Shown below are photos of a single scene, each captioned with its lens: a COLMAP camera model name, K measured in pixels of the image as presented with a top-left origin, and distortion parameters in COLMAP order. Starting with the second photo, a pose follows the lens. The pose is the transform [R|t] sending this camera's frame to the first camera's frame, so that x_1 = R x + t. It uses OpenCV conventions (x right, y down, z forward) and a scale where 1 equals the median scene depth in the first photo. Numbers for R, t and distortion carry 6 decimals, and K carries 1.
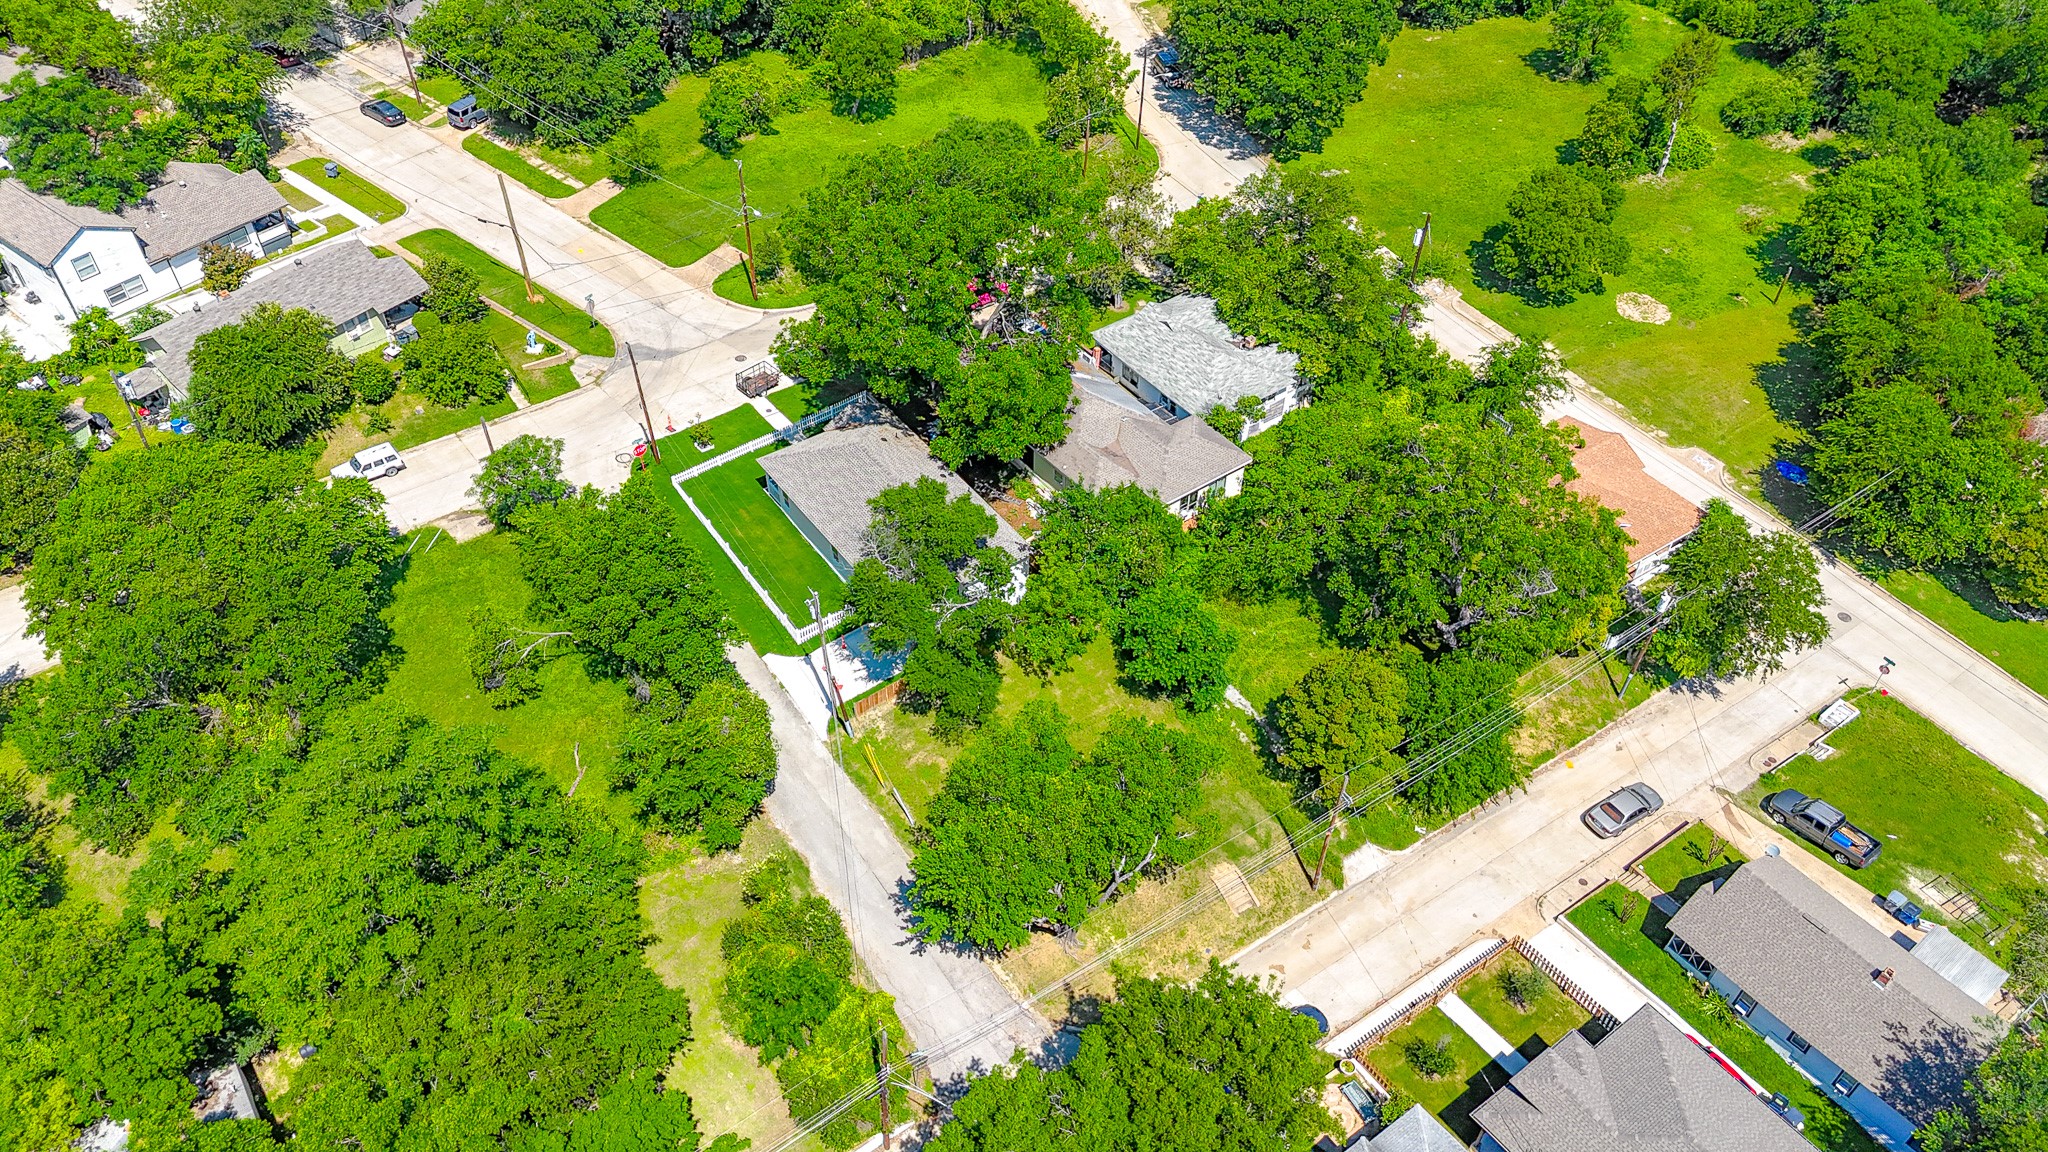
lens RADIAL K [[1515.9, 0, 1029.4], [0, 1515.9, 559.5], [0, 0, 1]] dist [0.078145, -0.070622]
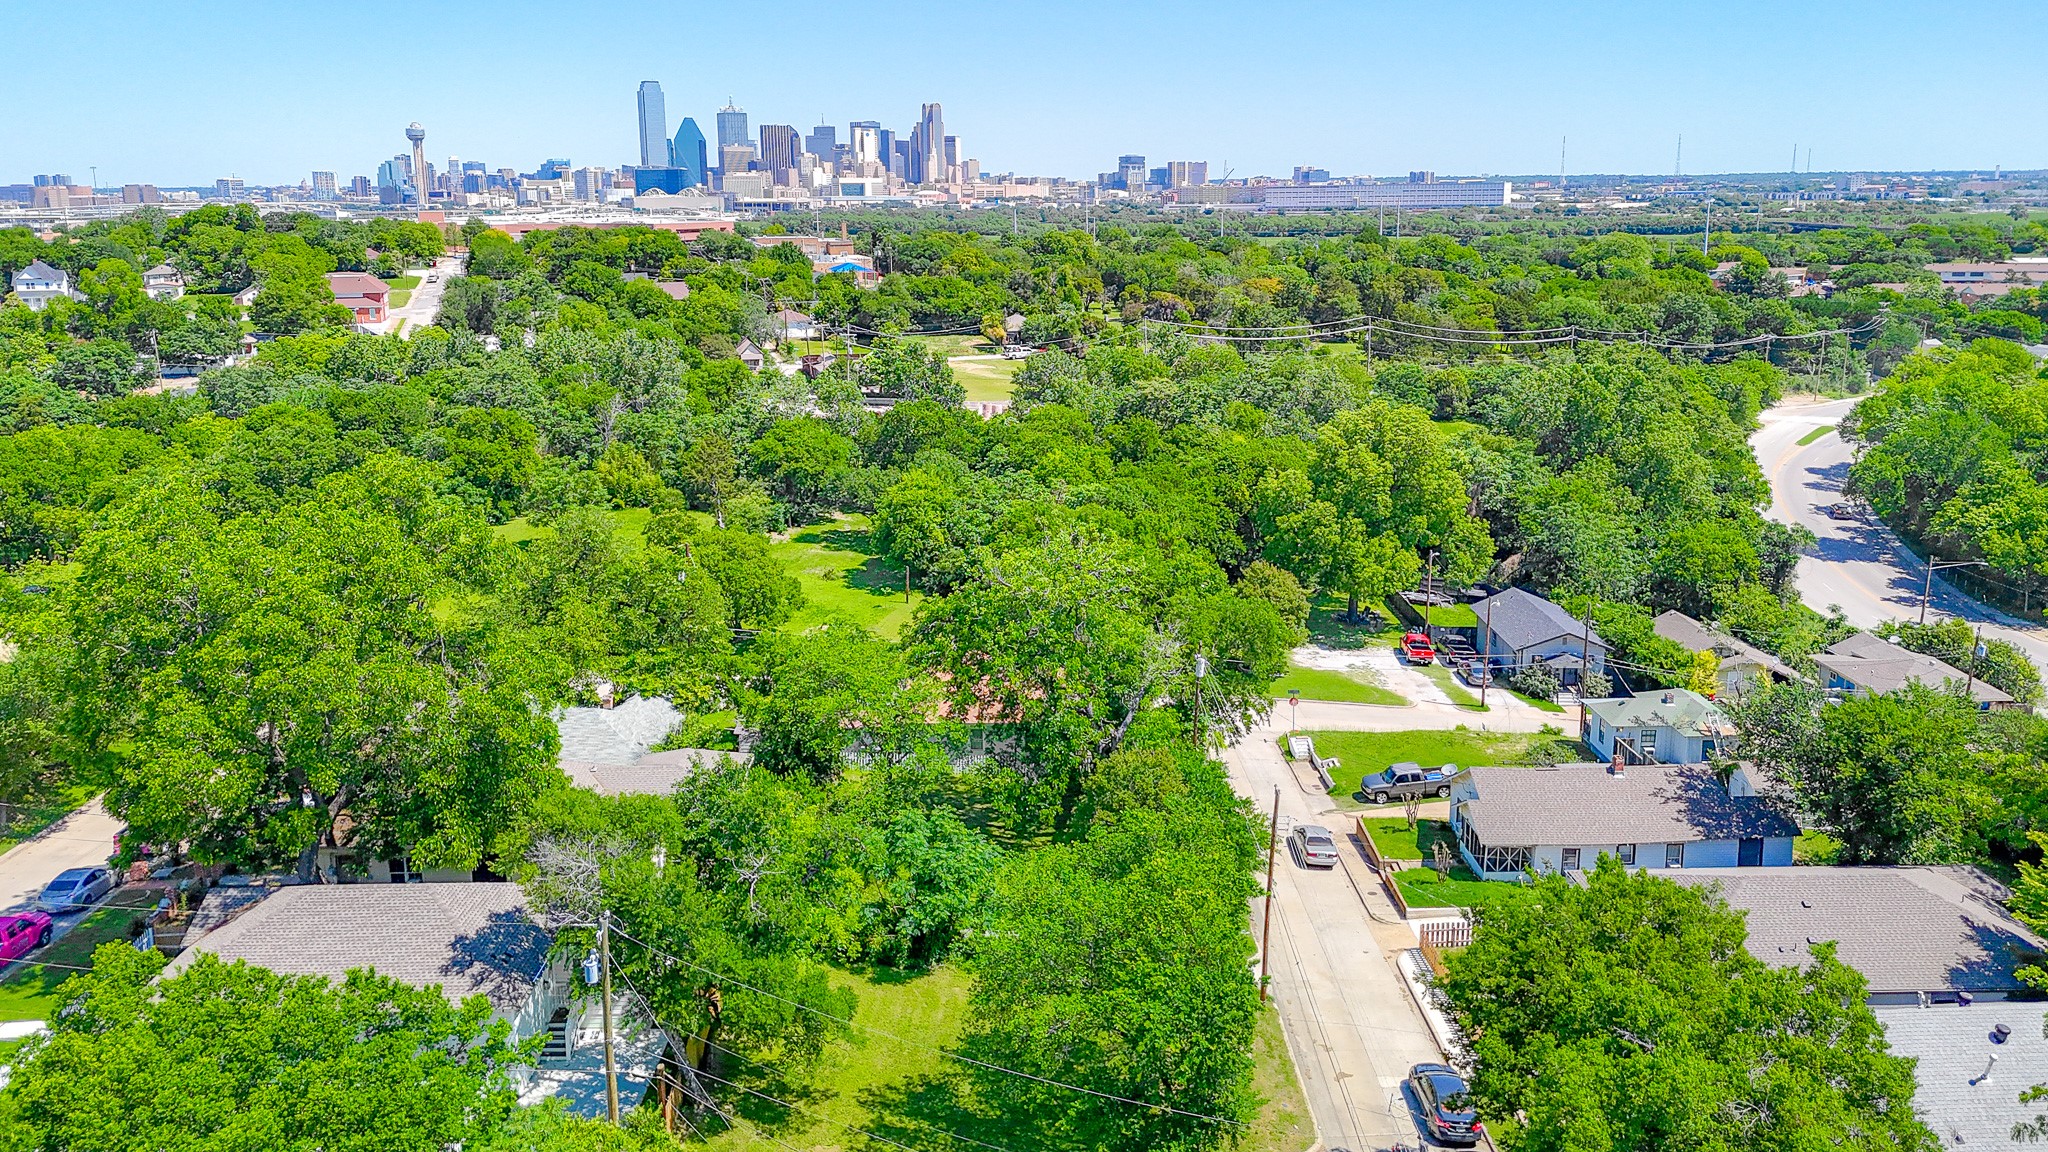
lens RADIAL K [[1515.9, 0, 1036.5], [0, 1515.9, 558.9], [0, 0, 1]] dist [0.078145, -0.070622]
pose [[0.575406, -0.205824, 0.791546, -0.379666], [0.569134, 0.795816, -0.206792, 0.102660], [-0.587362, 0.569485, 0.575059, 0.382941]]
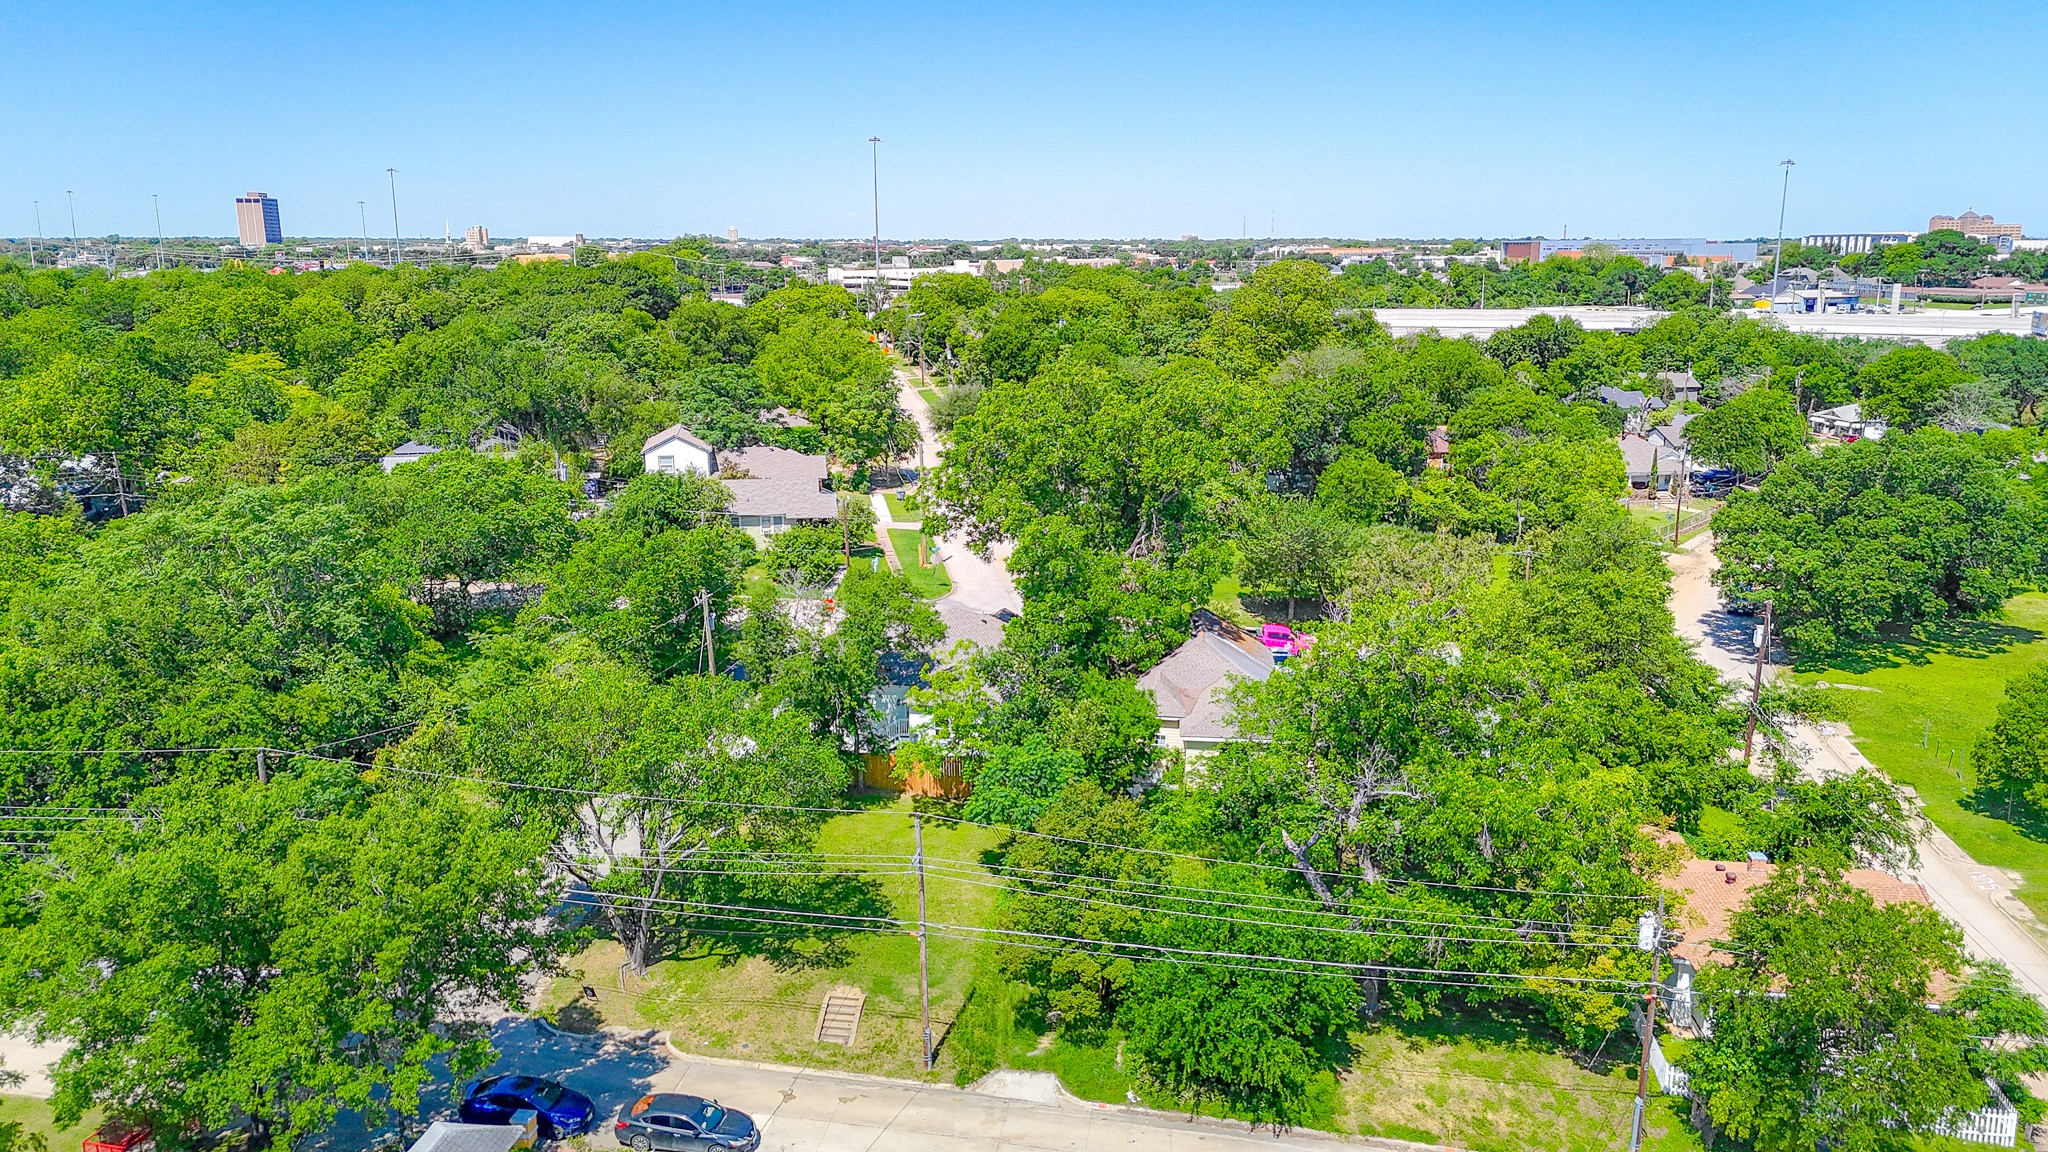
lens RADIAL K [[1515.9, 0, 1027.4], [0, 1515.9, 552.7], [0, 0, 1]] dist [0.078145, -0.070622]
pose [[0.731644, 0.124513, -0.670219, 0.543490], [-0.459117, 0.816757, -0.349457, 0.201313], [0.503894, 0.563387, 0.654741, 0.340502]]
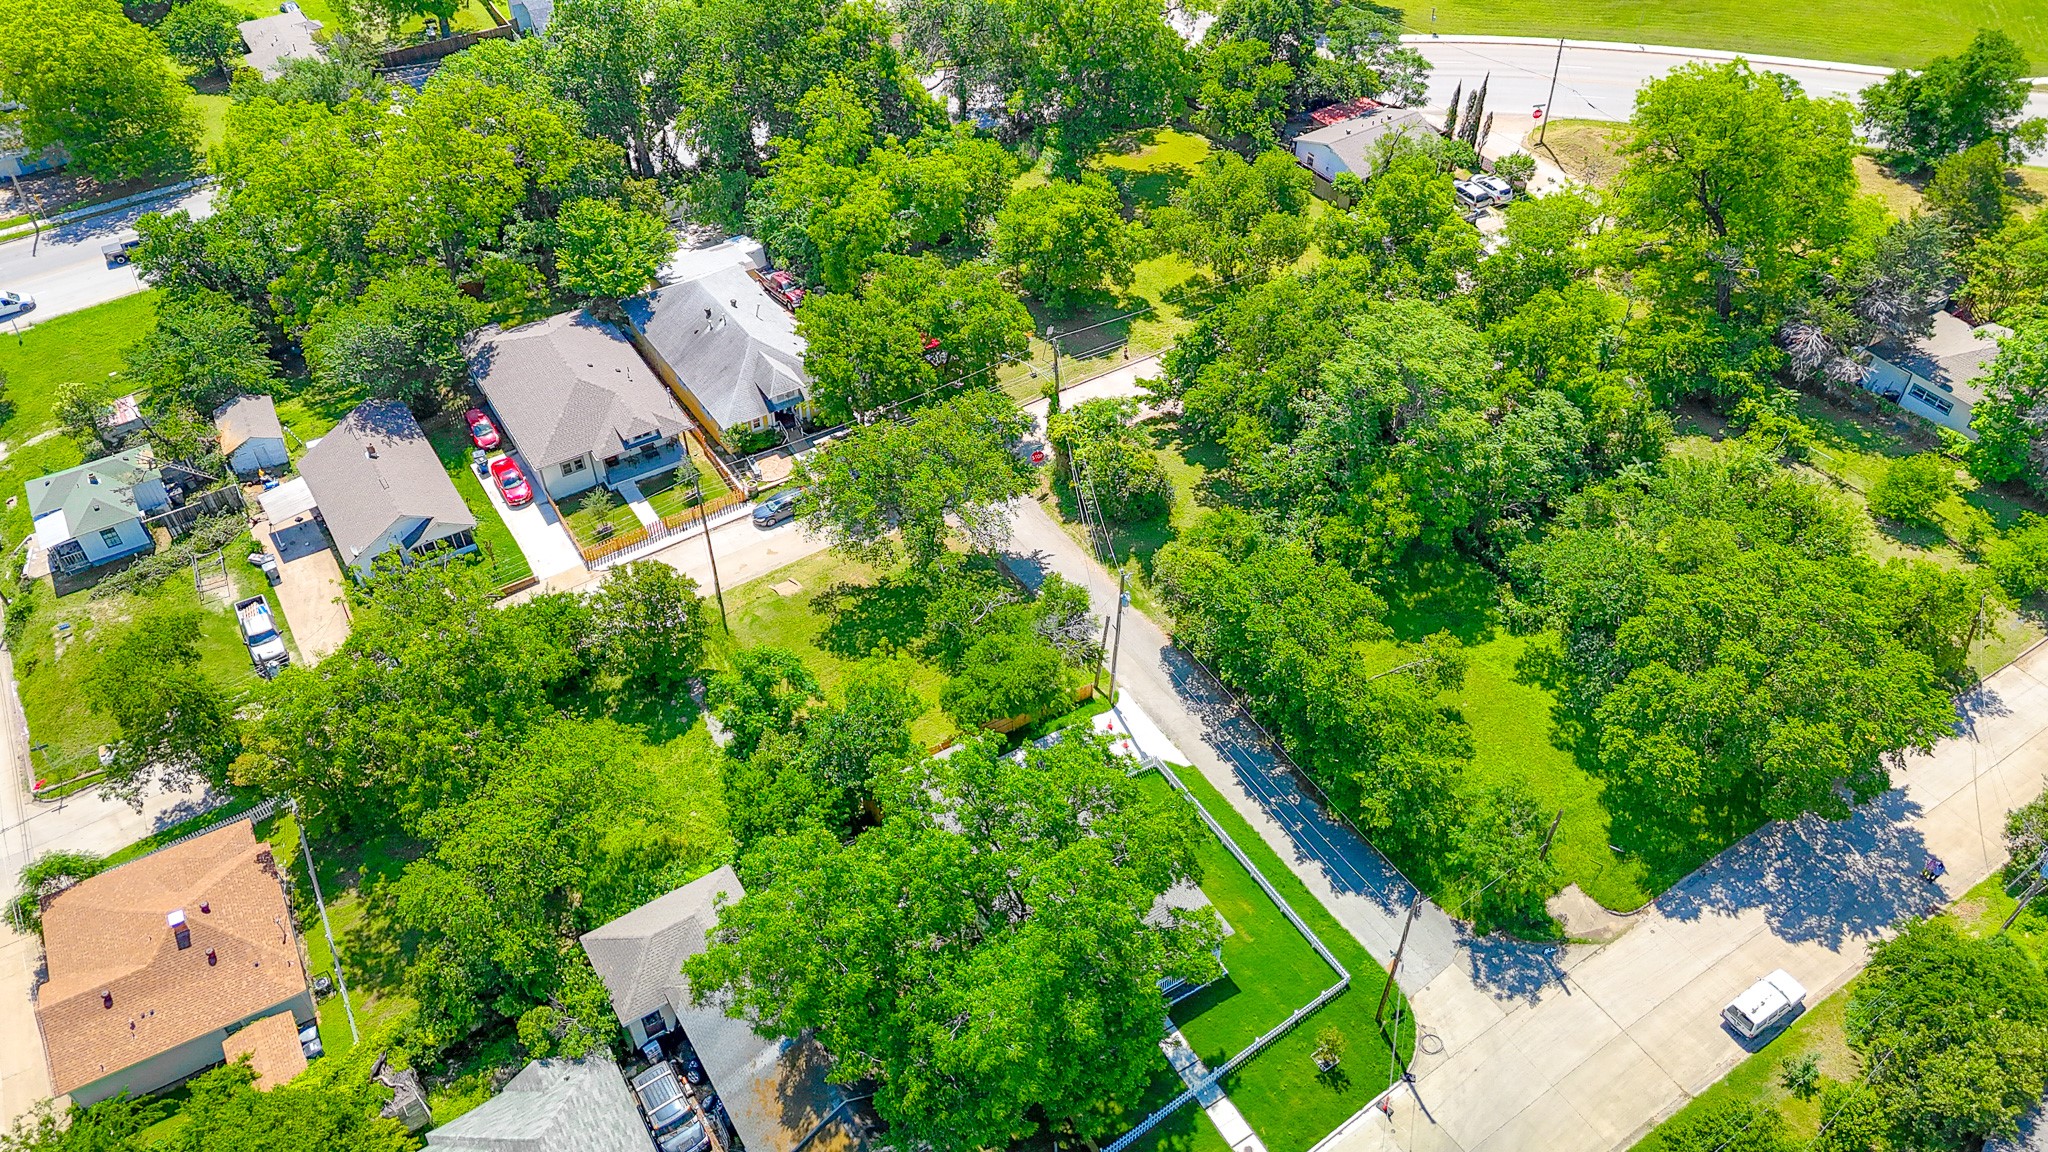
lens RADIAL K [[1515.9, 0, 1027.3], [0, 1515.9, 559.1], [0, 0, 1]] dist [0.078145, -0.070622]
pose [[-0.997147, -0.054171, 0.052571, -0.102795], [0.048870, 0.067514, 0.996521, -0.817188], [-0.057531, 0.996247, -0.064674, 0.838784]]
